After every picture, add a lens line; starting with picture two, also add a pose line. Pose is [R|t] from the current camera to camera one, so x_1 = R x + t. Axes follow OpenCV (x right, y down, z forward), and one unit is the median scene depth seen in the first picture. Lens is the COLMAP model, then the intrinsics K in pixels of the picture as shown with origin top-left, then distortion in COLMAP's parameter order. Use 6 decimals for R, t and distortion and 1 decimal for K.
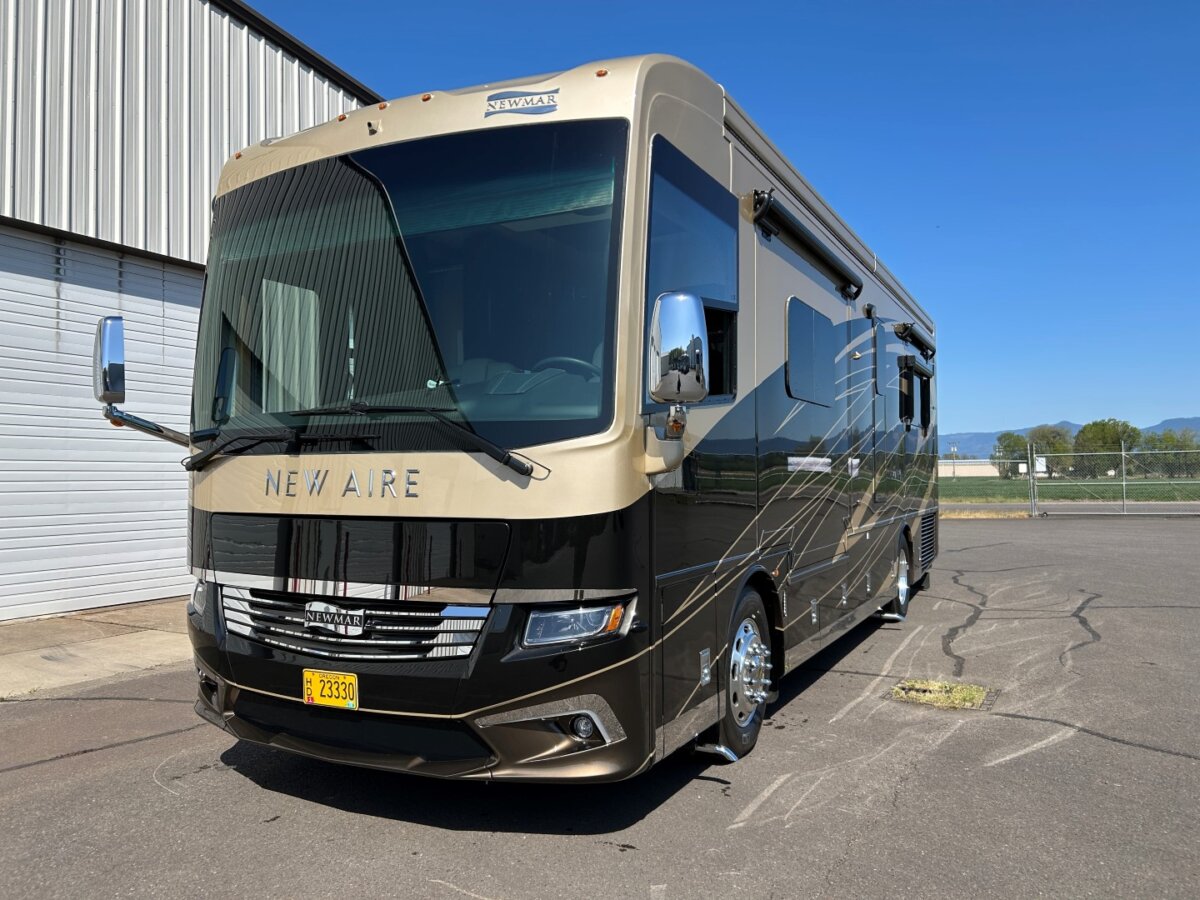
lens RADIAL K [[955.6, 0, 600.0], [0, 955.6, 450.0], [0, 0, 1]] dist [0.055212, -0.065763]
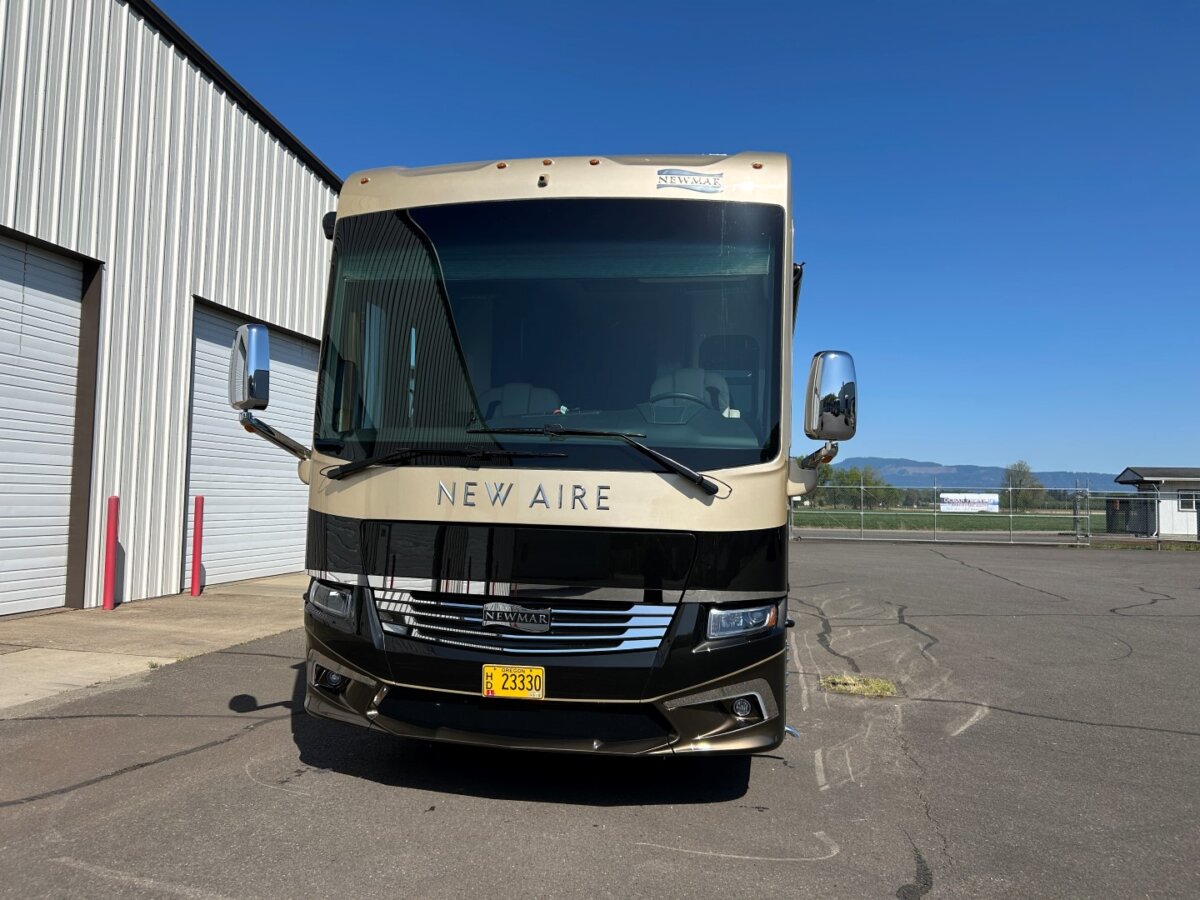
lens RADIAL K [[967.9, 0, 602.3], [0, 967.9, 429.3], [0, 0, 1]] dist [0.043316, -0.045481]
pose [[0.950788, 0.052483, 0.305366, -0.532045], [-0.039839, 0.998077, -0.047495, 0.007695], [-0.307271, 0.032992, 0.951050, -0.100415]]
